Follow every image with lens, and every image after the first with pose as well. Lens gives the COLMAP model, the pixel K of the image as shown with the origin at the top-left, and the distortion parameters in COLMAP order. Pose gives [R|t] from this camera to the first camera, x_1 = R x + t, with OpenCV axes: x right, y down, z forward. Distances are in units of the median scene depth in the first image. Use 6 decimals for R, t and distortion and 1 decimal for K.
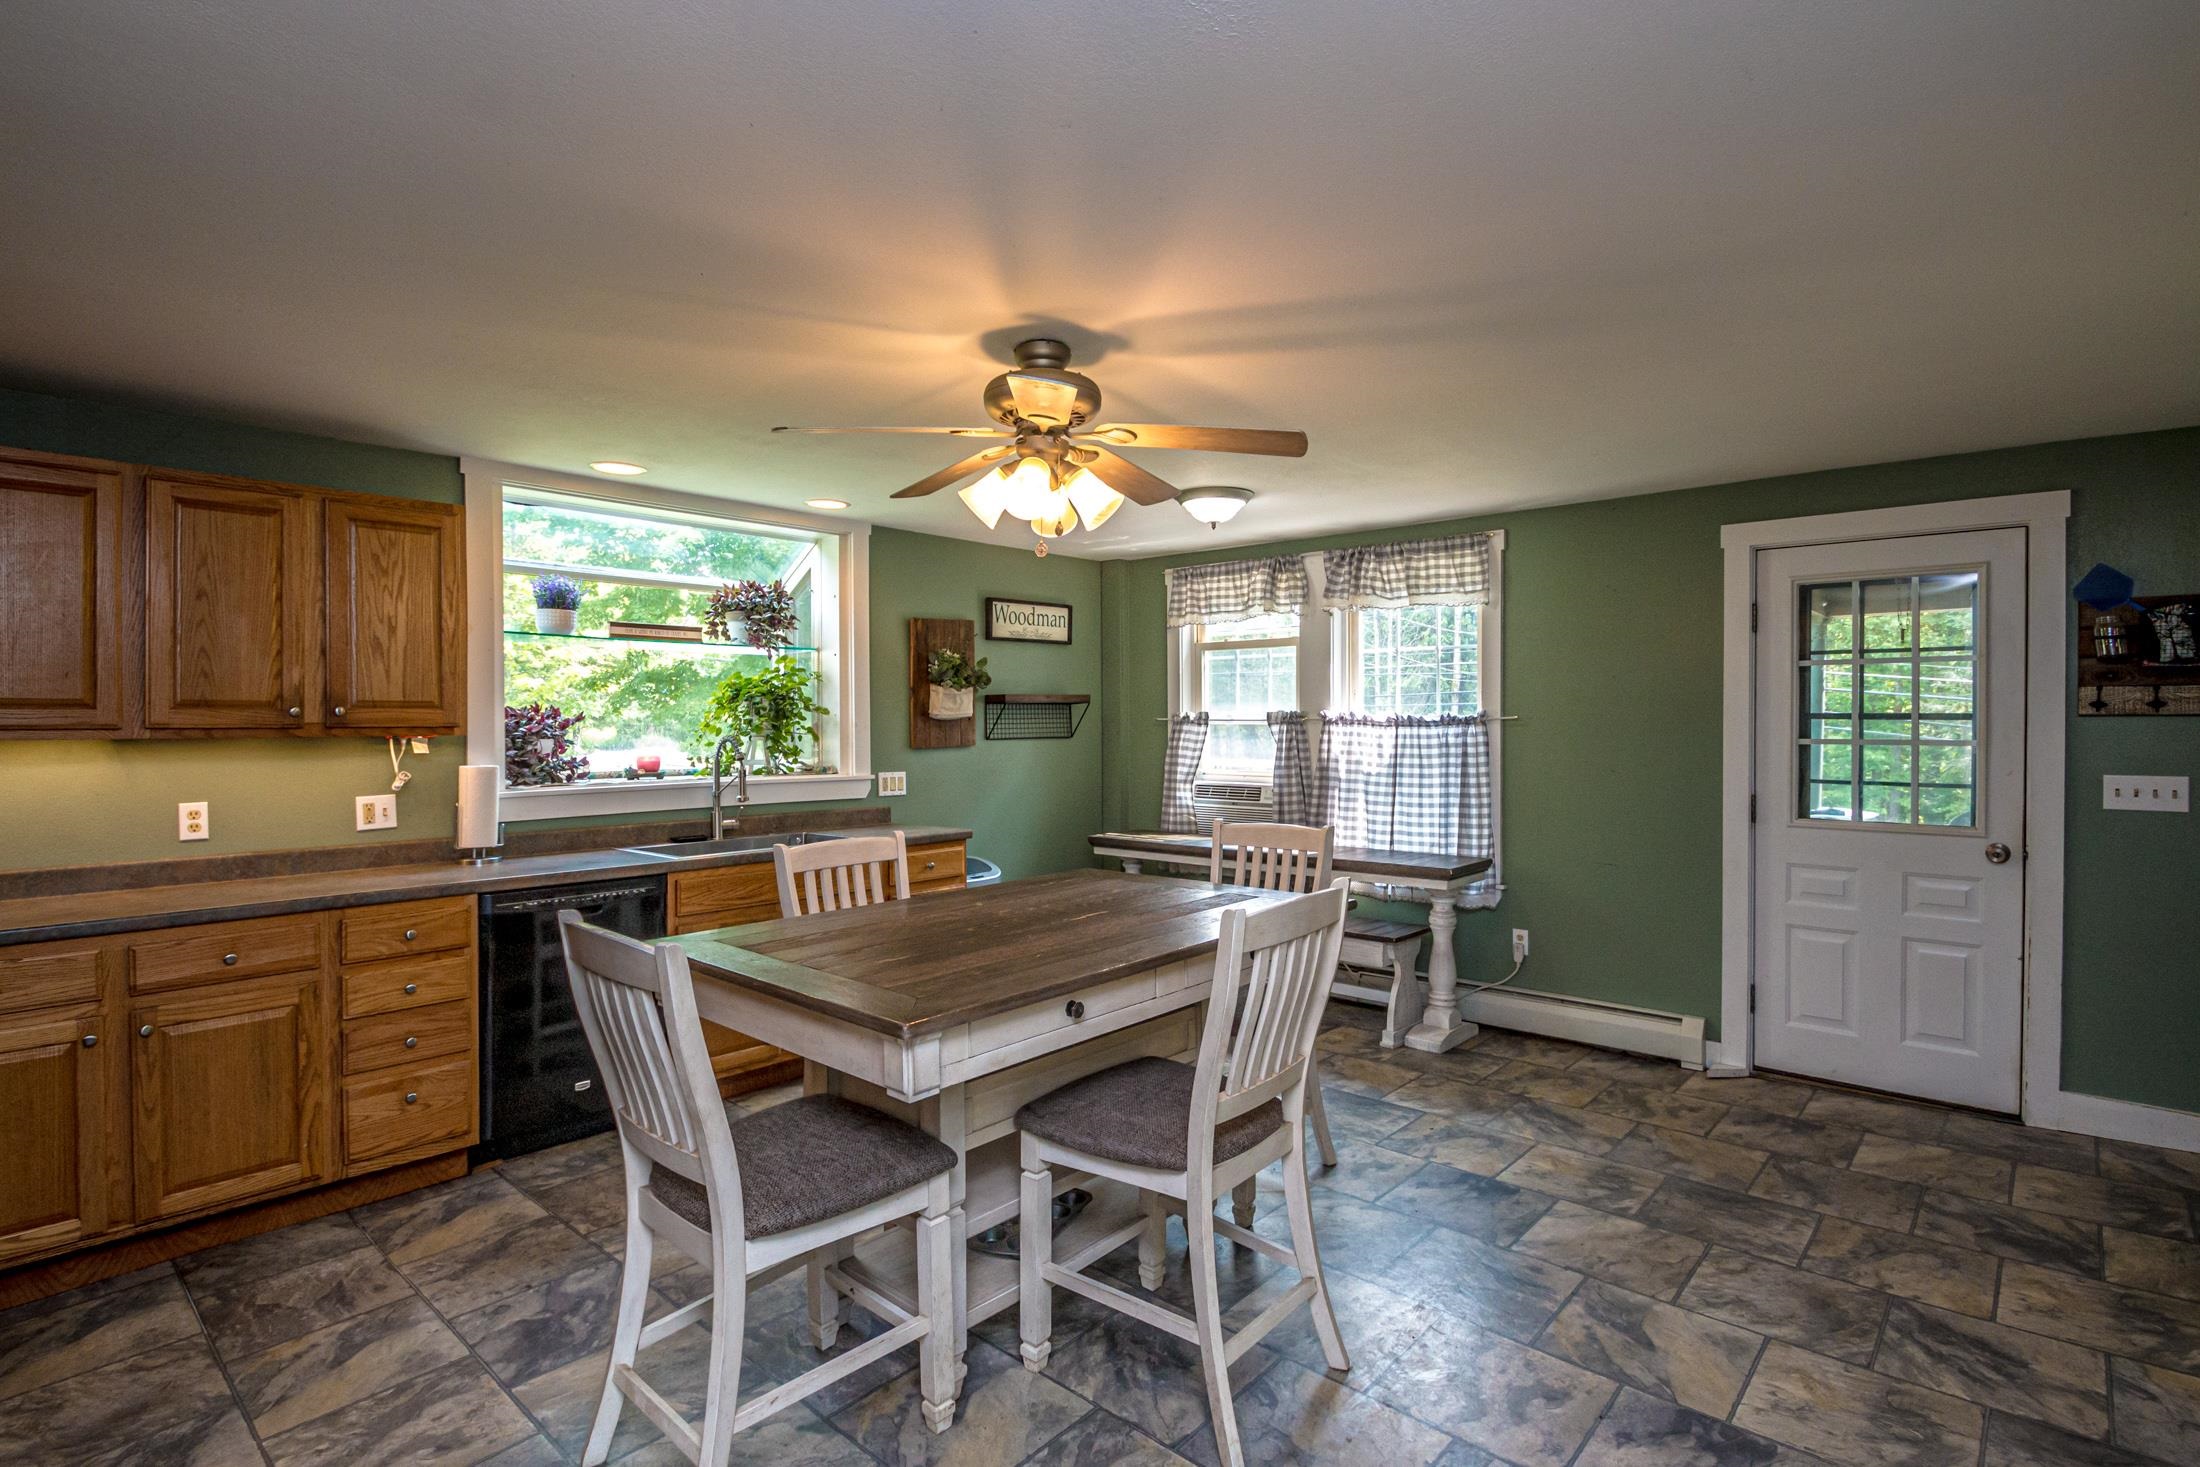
lens RADIAL K [[1067.2, 0, 1076.5], [0, 1067.2, 723.1], [0, 0, 1]] dist [-0.000820, 0.000259]
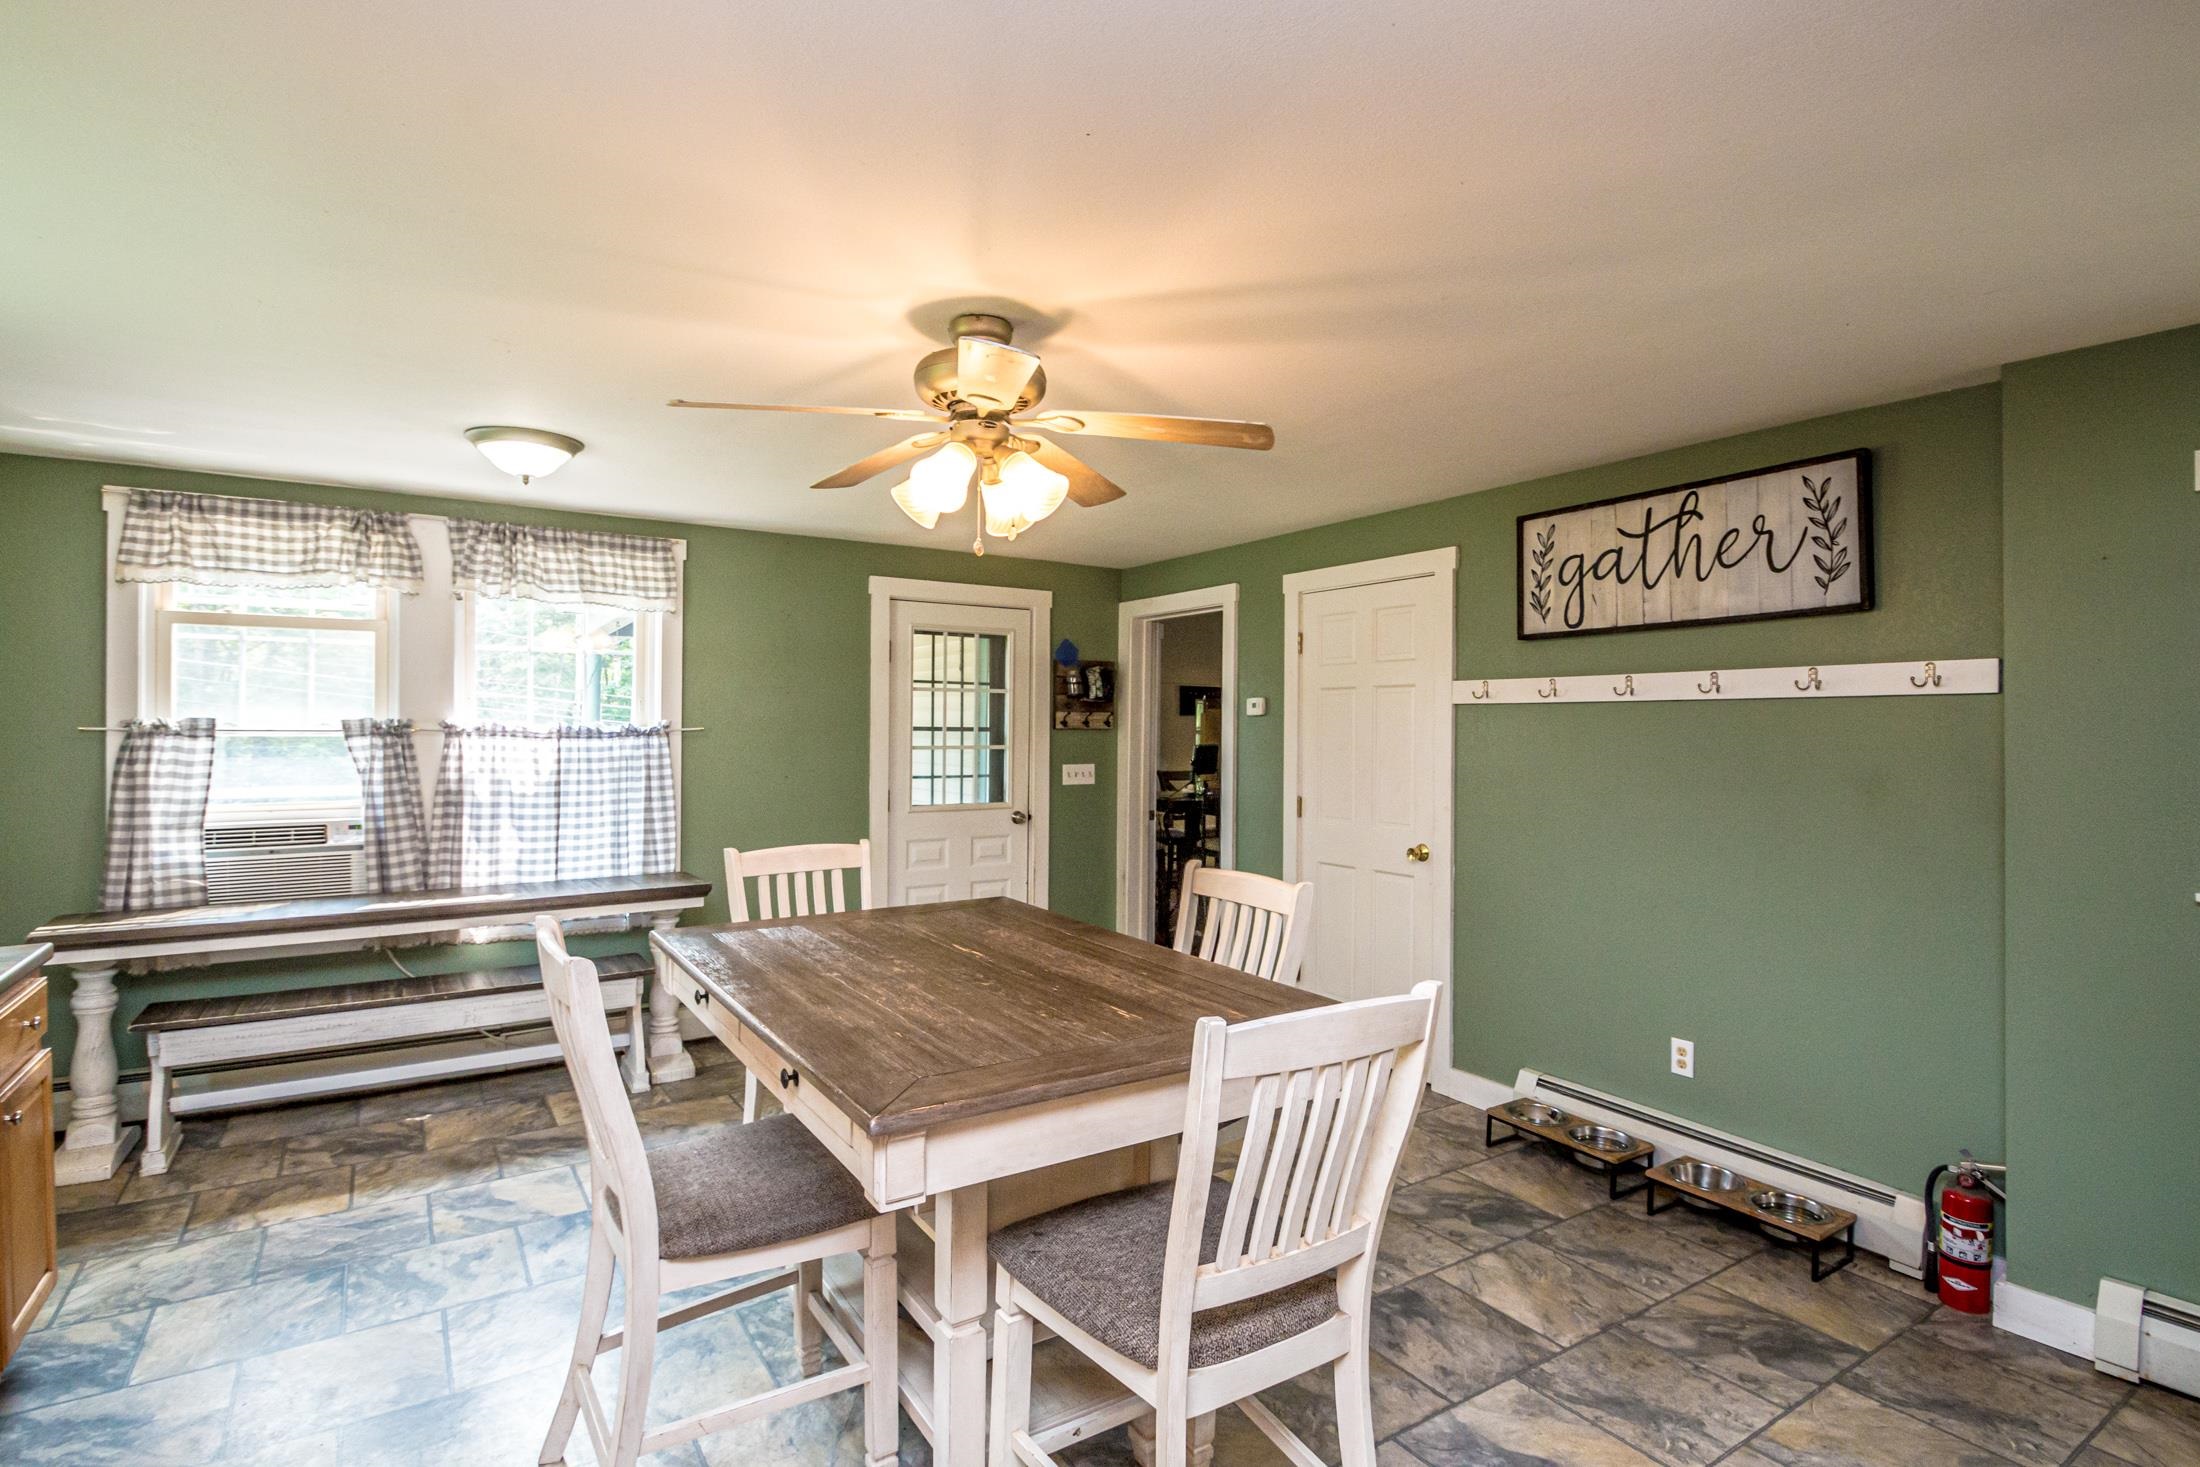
lens RADIAL K [[1067.2, 0, 1077.4], [0, 1067.2, 735.9], [0, 0, 1]] dist [-0.000820, 0.000259]
pose [[0.265704, -0.005243, 0.964040, -0.434930], [-0.000682, 0.999984, 0.005627, -0.004267], [-0.964054, -0.002152, 0.265696, 0.360422]]
